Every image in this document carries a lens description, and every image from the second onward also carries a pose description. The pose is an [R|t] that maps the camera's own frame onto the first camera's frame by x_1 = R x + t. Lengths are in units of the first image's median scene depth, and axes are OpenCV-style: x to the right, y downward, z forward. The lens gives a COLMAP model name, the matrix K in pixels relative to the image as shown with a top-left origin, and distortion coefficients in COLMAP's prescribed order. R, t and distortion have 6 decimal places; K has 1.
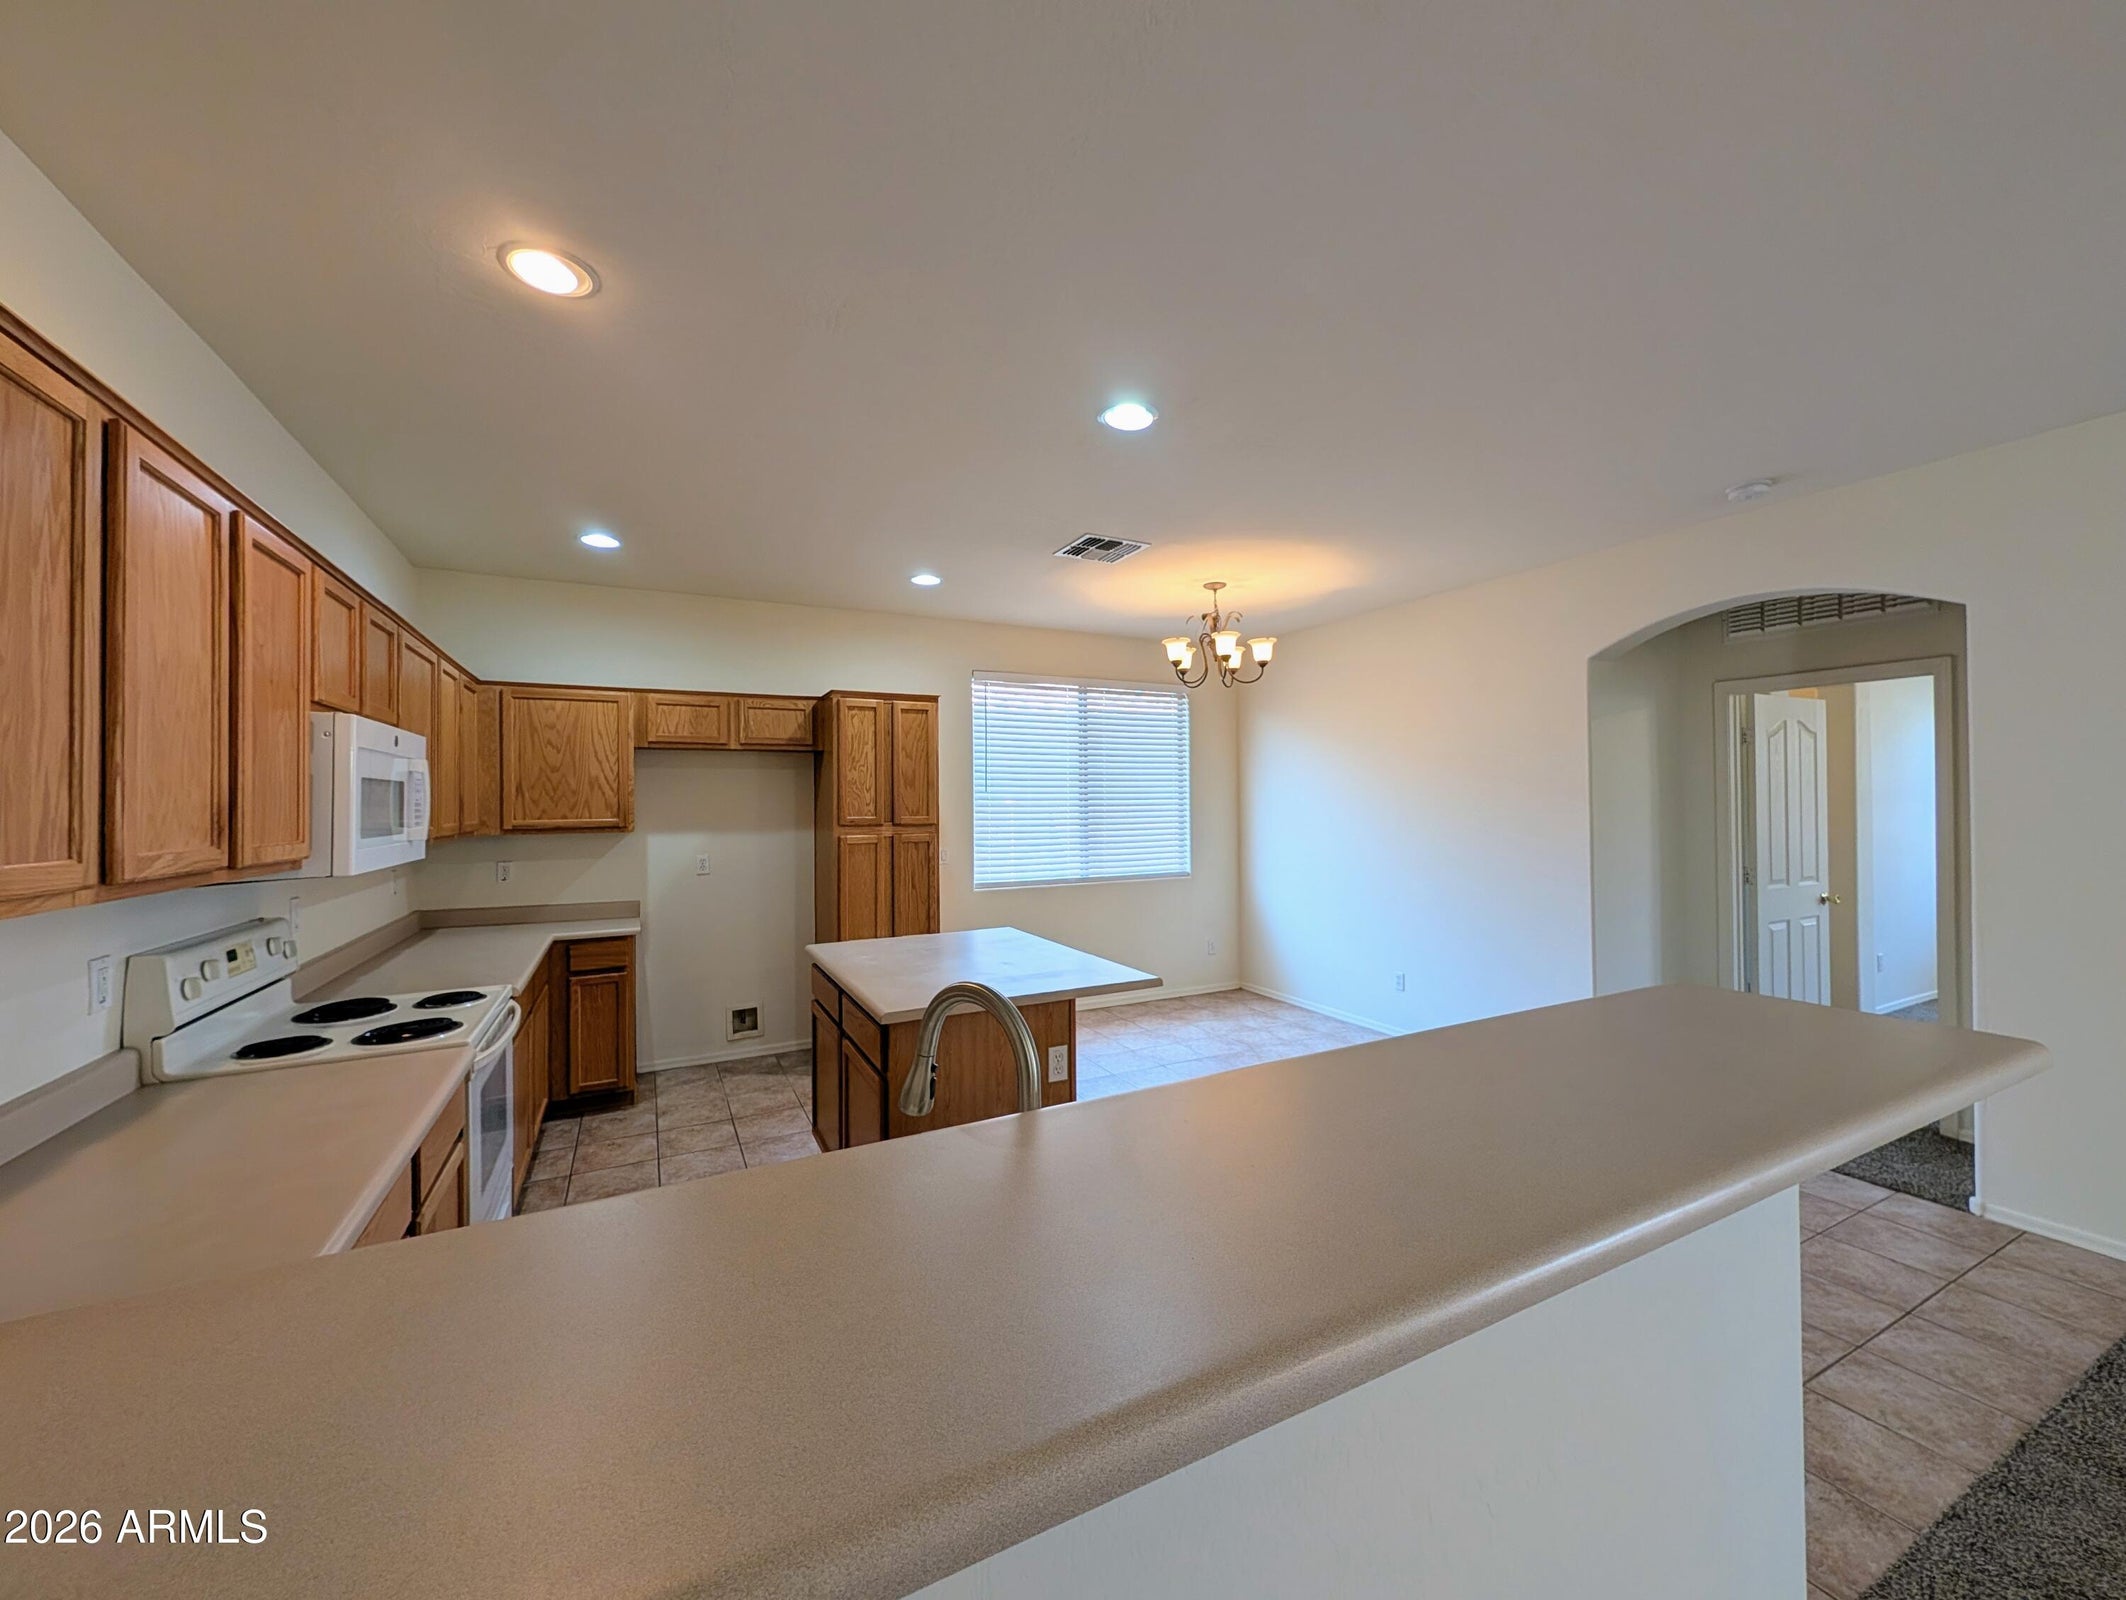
lens RADIAL K [[819.1, 0, 1067.5], [0, 819.1, 798.2], [0, 0, 1]] dist [0.000754, 0.000217]
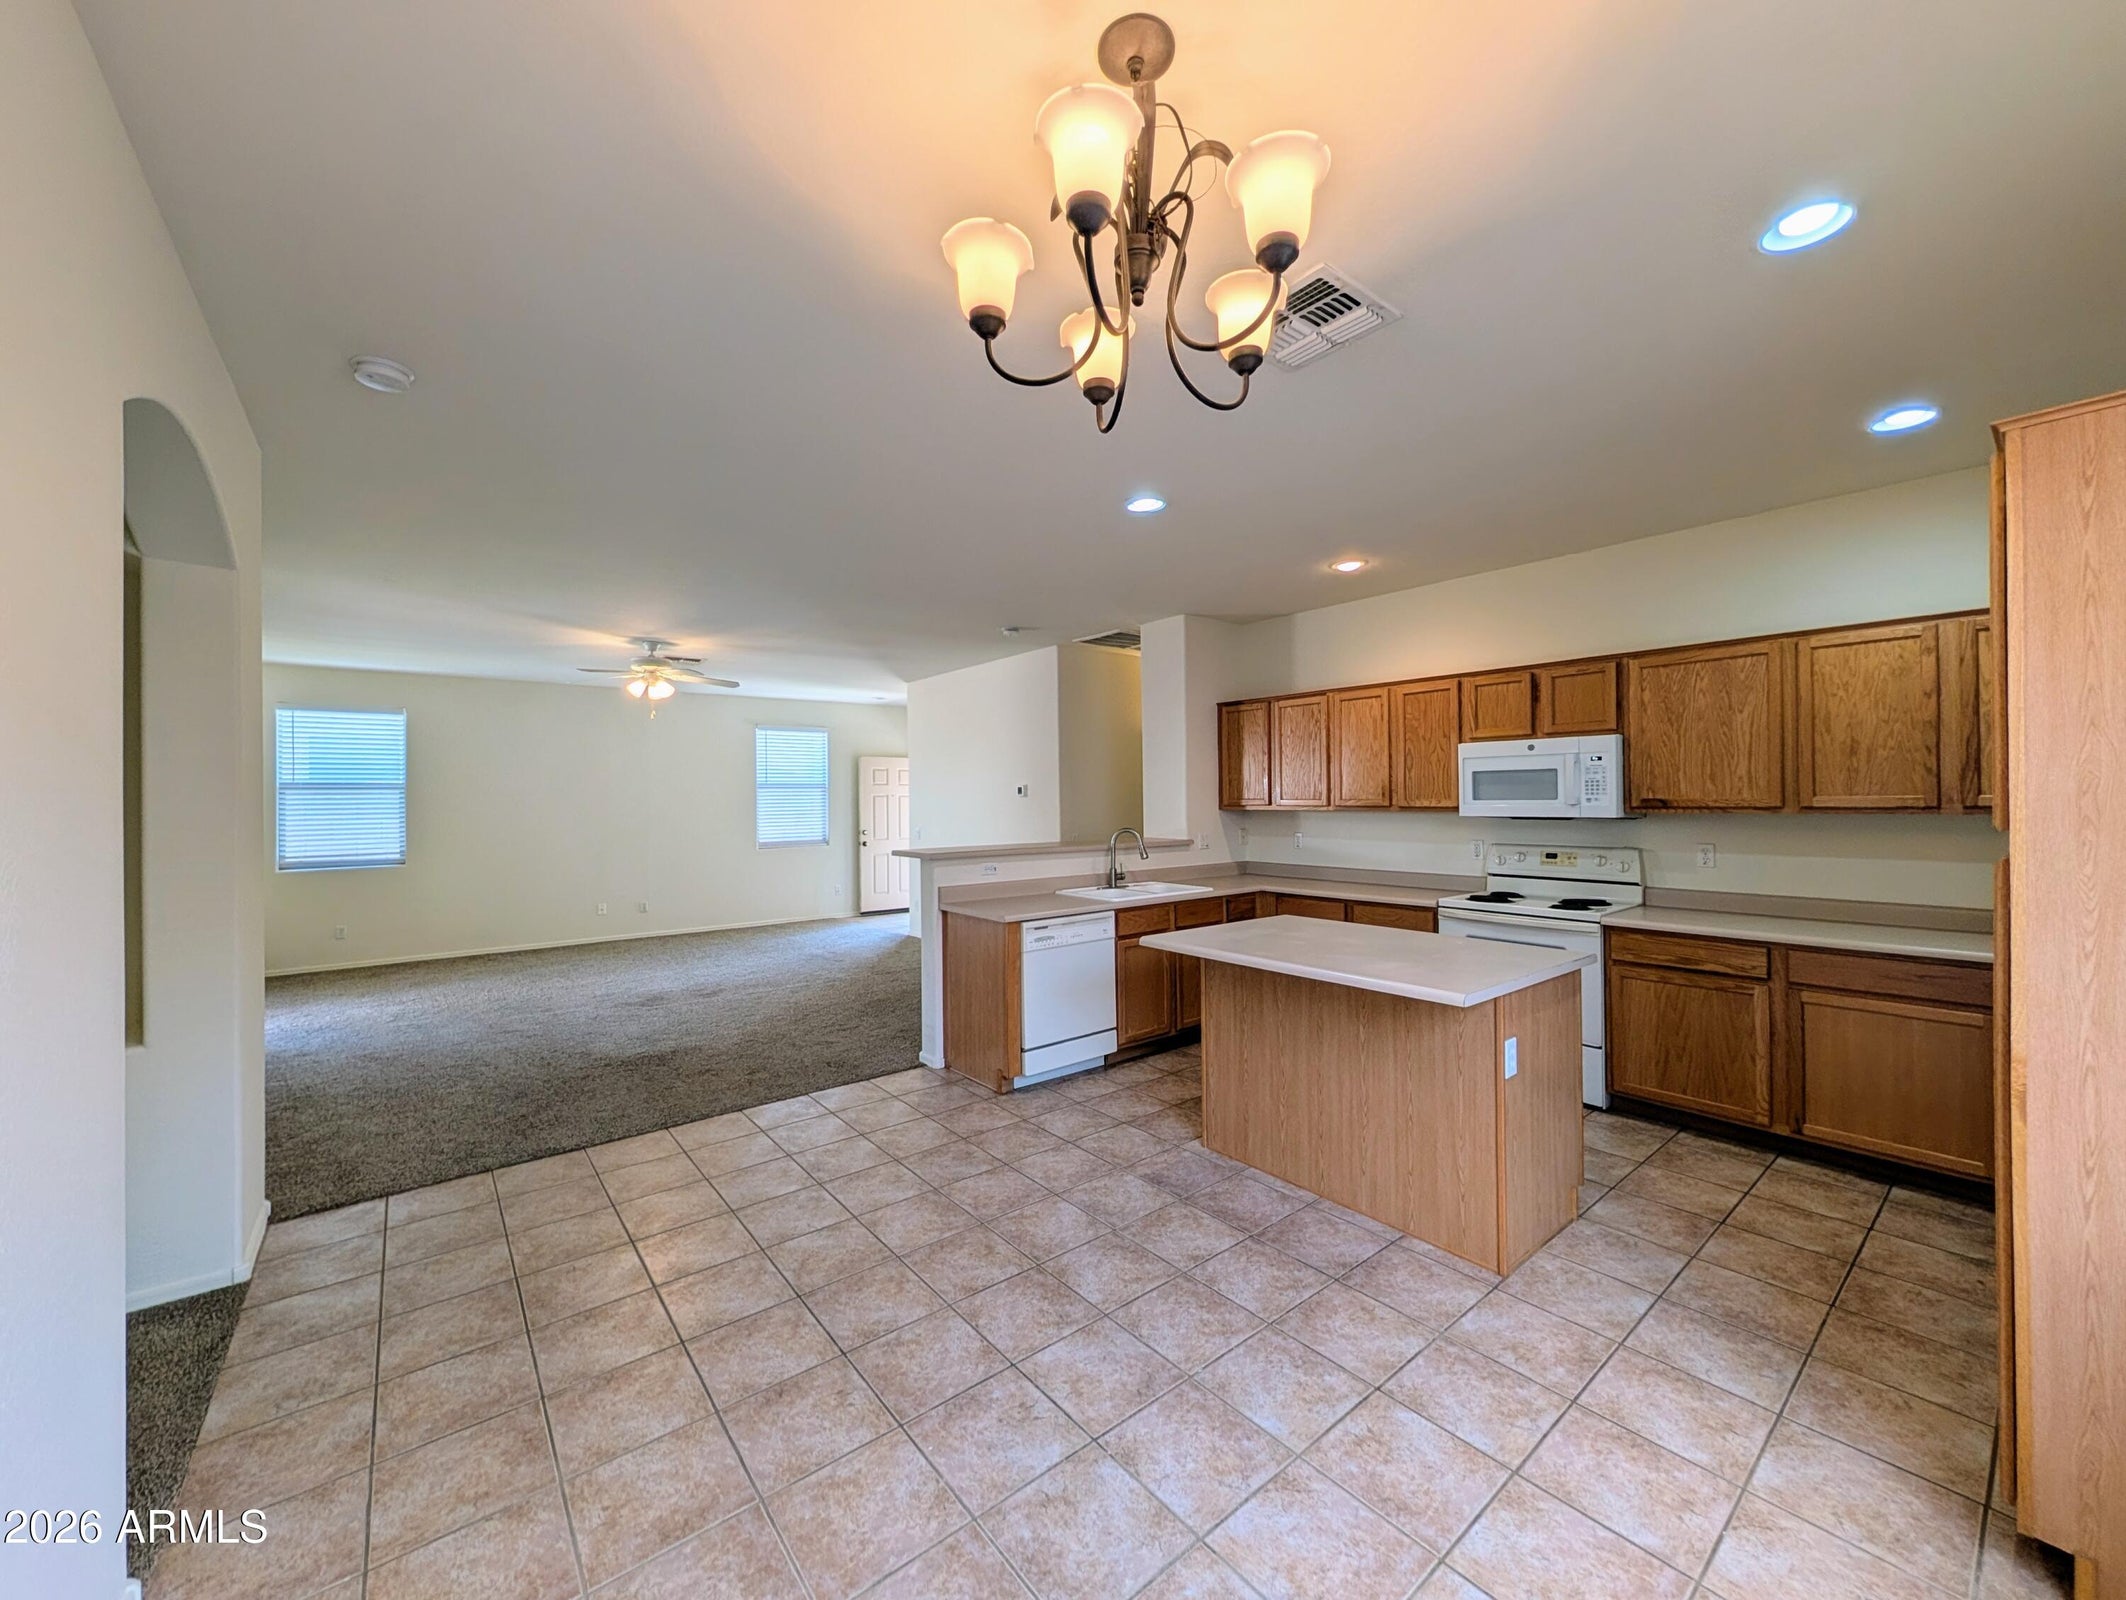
lens RADIAL K [[819.1, 0, 1064.2], [0, 819.1, 797.1], [0, 0, 1]] dist [0.000754, 0.000217]
pose [[-0.980851, 0.019304, -0.193802, 0.271613], [0.020297, 0.999789, -0.003139, 0.012008], [0.193701, -0.007012, -0.981036, 1.301247]]
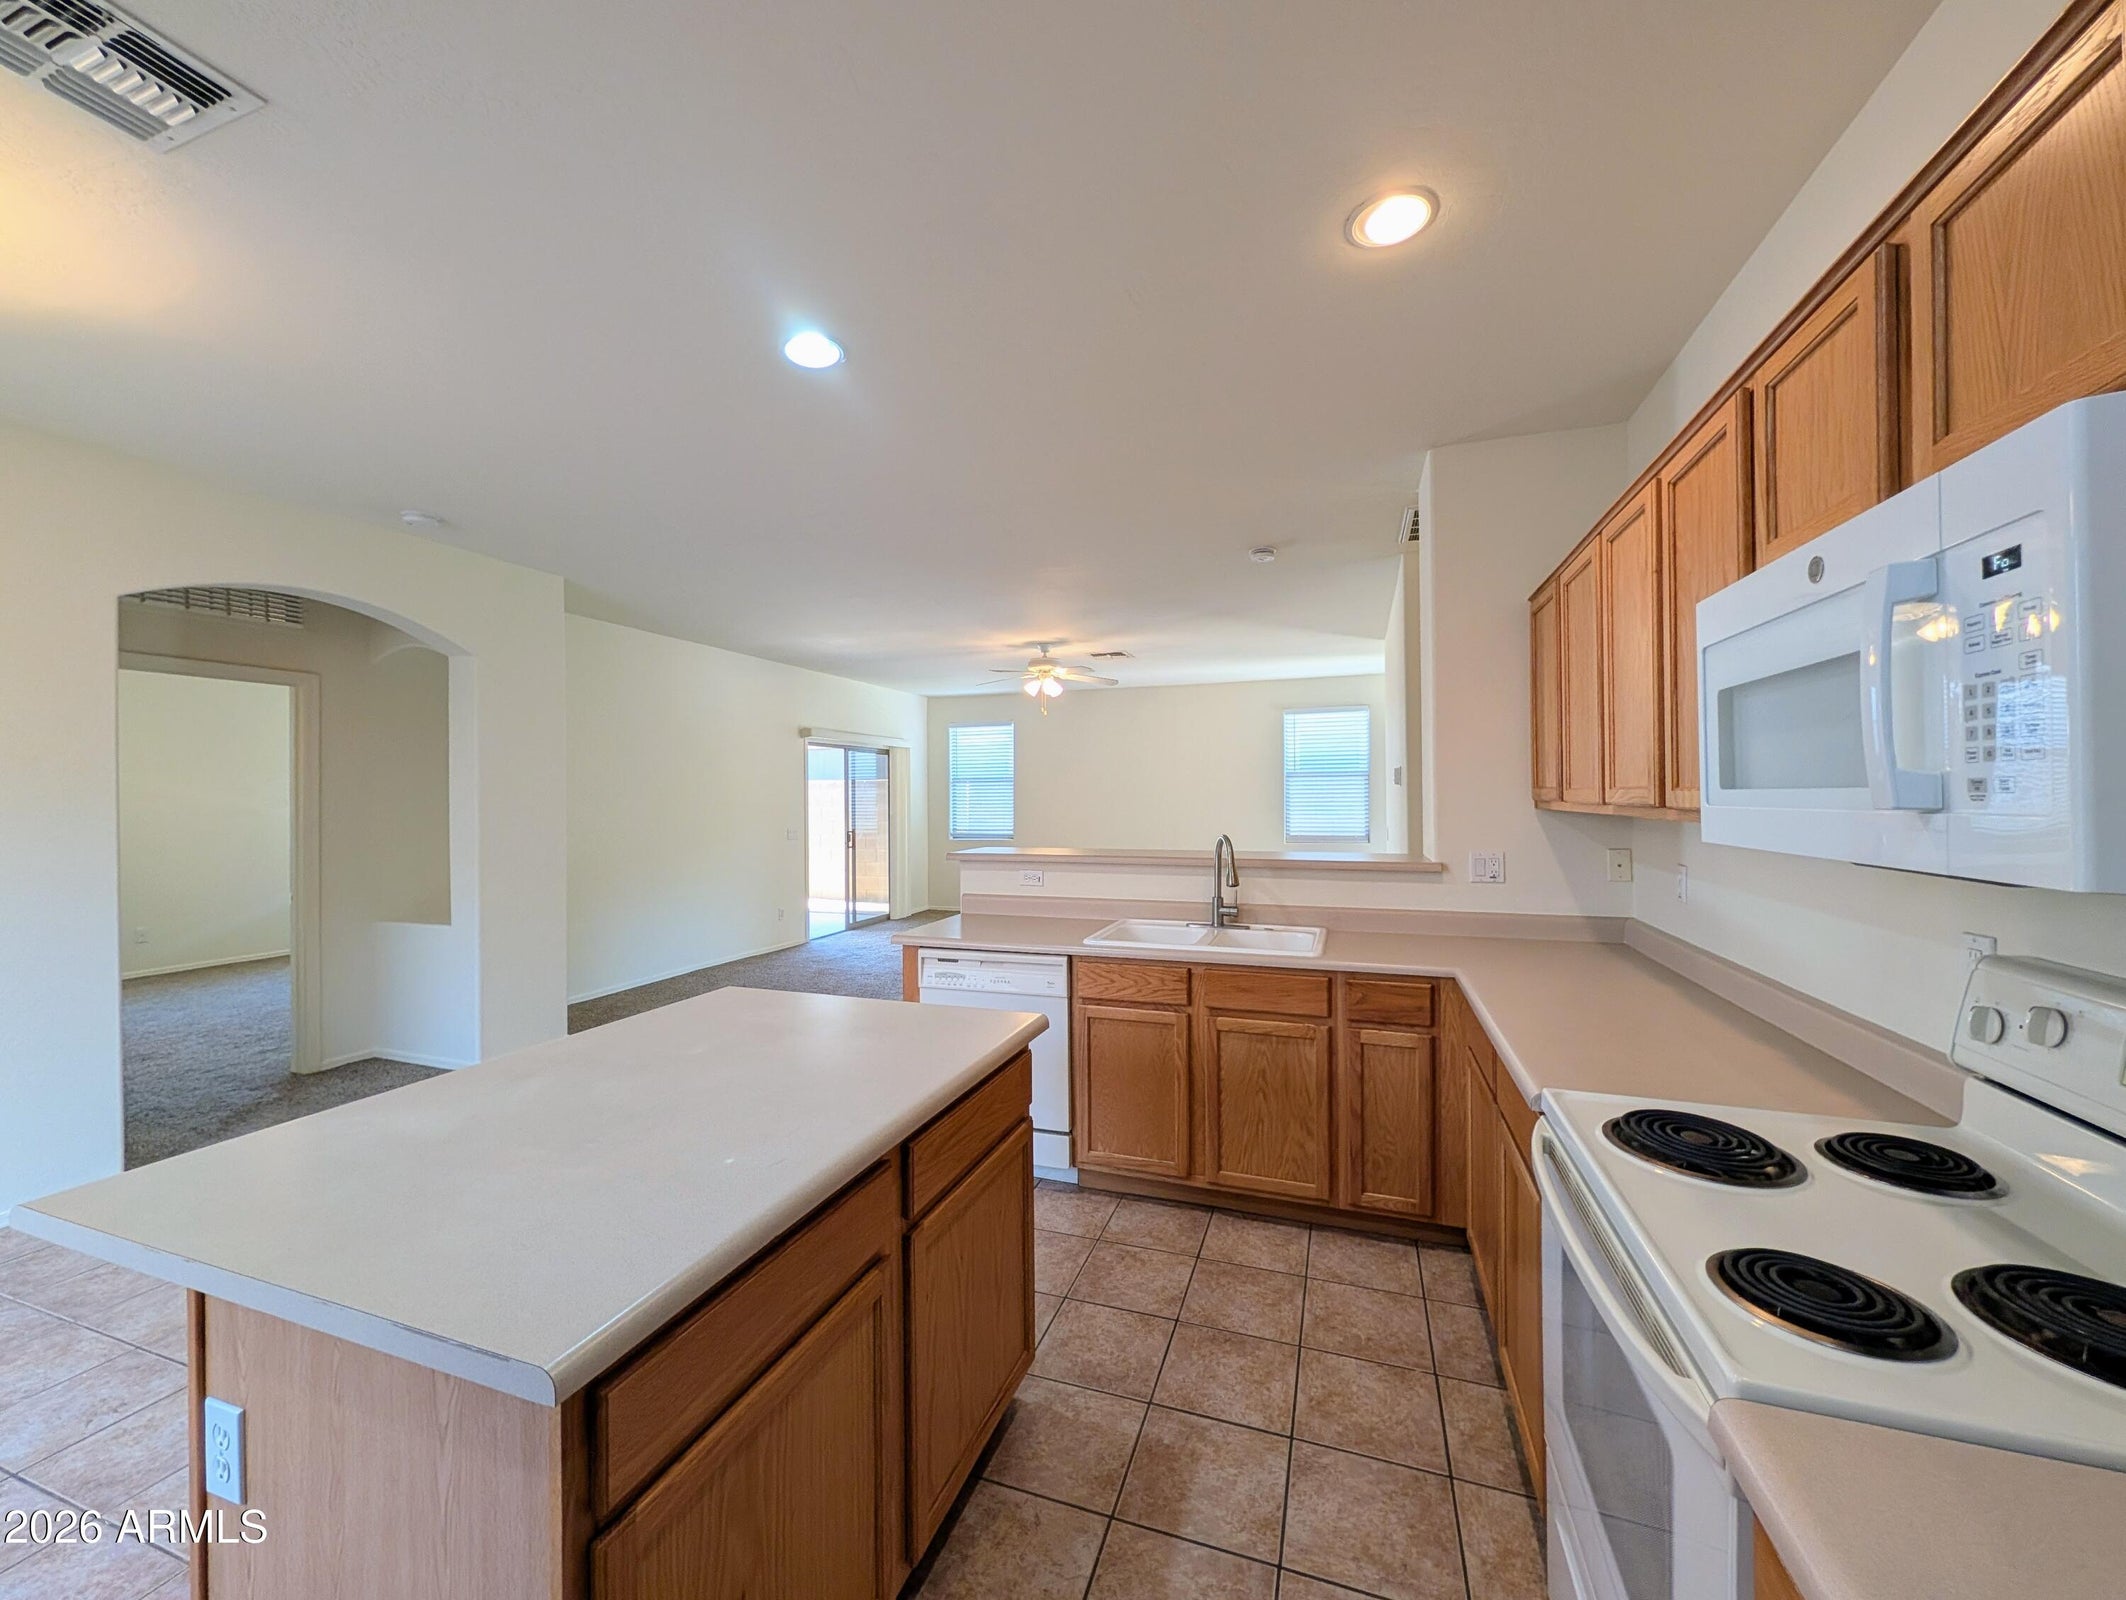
lens RADIAL K [[819.1, 0, 1062.5], [0, 819.1, 796.3], [0, 0, 1]] dist [0.000754, 0.000217]
pose [[-0.683643, 0.014962, 0.729663, -0.436892], [0.011965, 0.999885, -0.009293, 0.024660], [-0.729718, 0.002377, -0.683744, 0.803777]]
